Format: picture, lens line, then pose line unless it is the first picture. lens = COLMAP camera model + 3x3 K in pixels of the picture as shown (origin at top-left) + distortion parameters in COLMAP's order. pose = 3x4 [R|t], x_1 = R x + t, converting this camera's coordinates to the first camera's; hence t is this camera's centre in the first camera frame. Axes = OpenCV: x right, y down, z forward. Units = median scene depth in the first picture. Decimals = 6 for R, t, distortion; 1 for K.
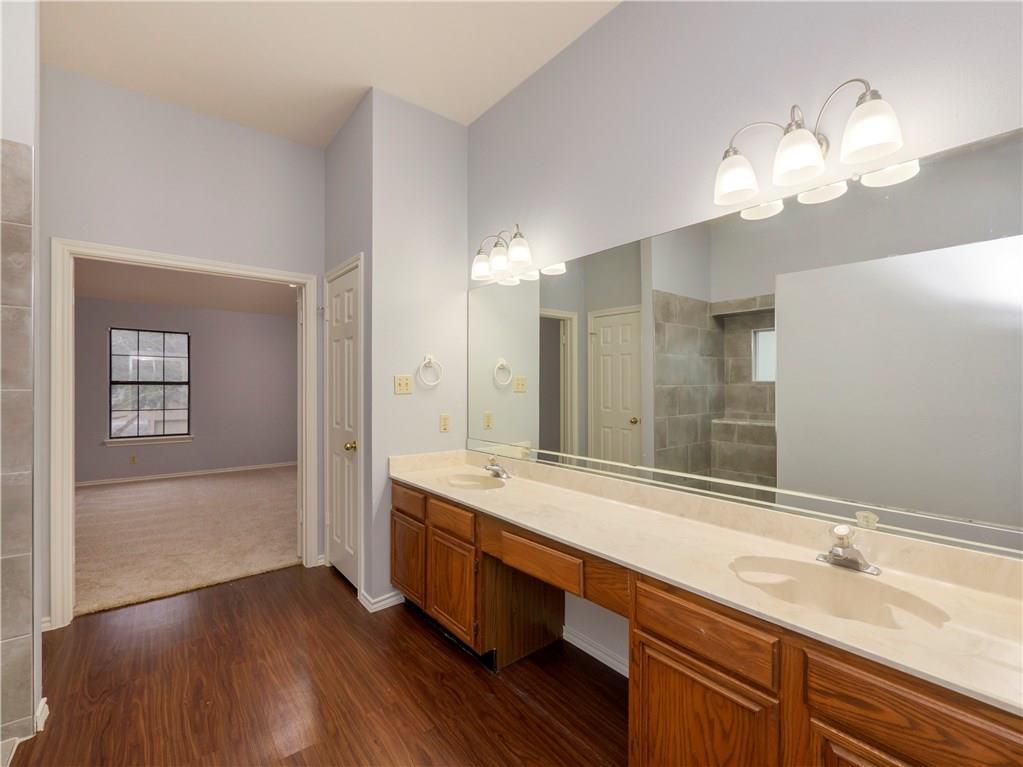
lens RADIAL K [[442.5, 0, 511.5], [0, 442.5, 383.5], [0, 0, 1]] dist [-0.027637, 0.000013]
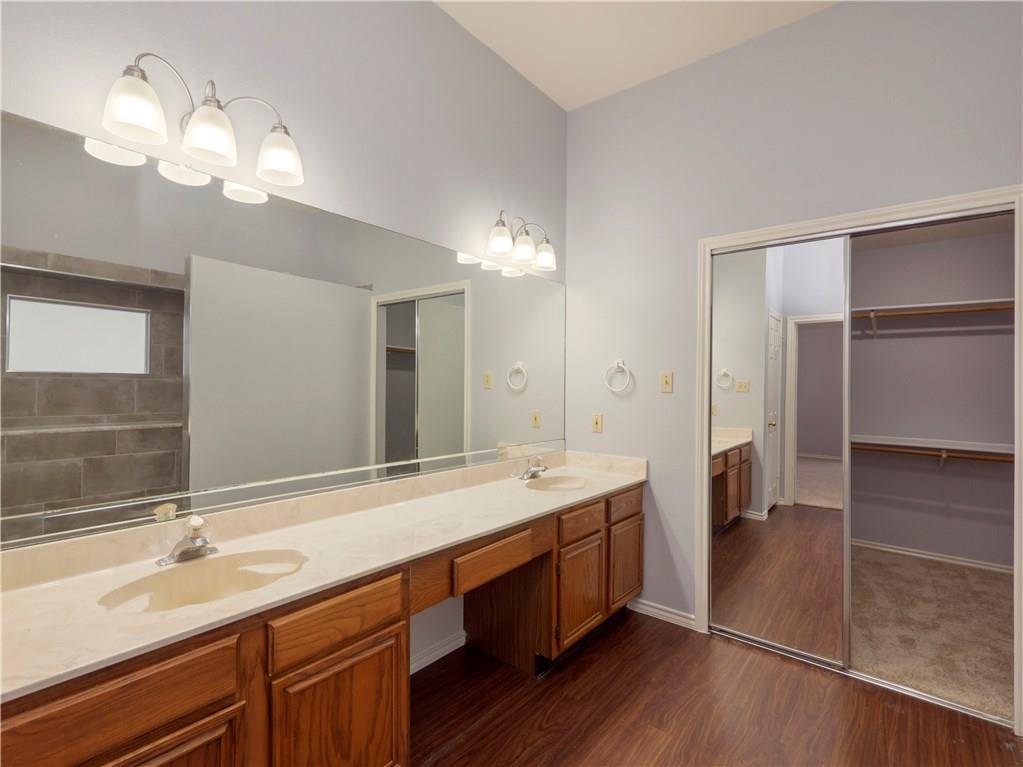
lens RADIAL K [[450.0, 0, 511.5], [0, 450.0, 383.5], [0, 0, 1]] dist [0.000266, -0.000048]
pose [[-0.167470, -0.005472, 0.985862, -0.731961], [-0.023141, 0.999731, 0.001618, 0.000923], [-0.985605, -0.022543, -0.167552, 0.884192]]
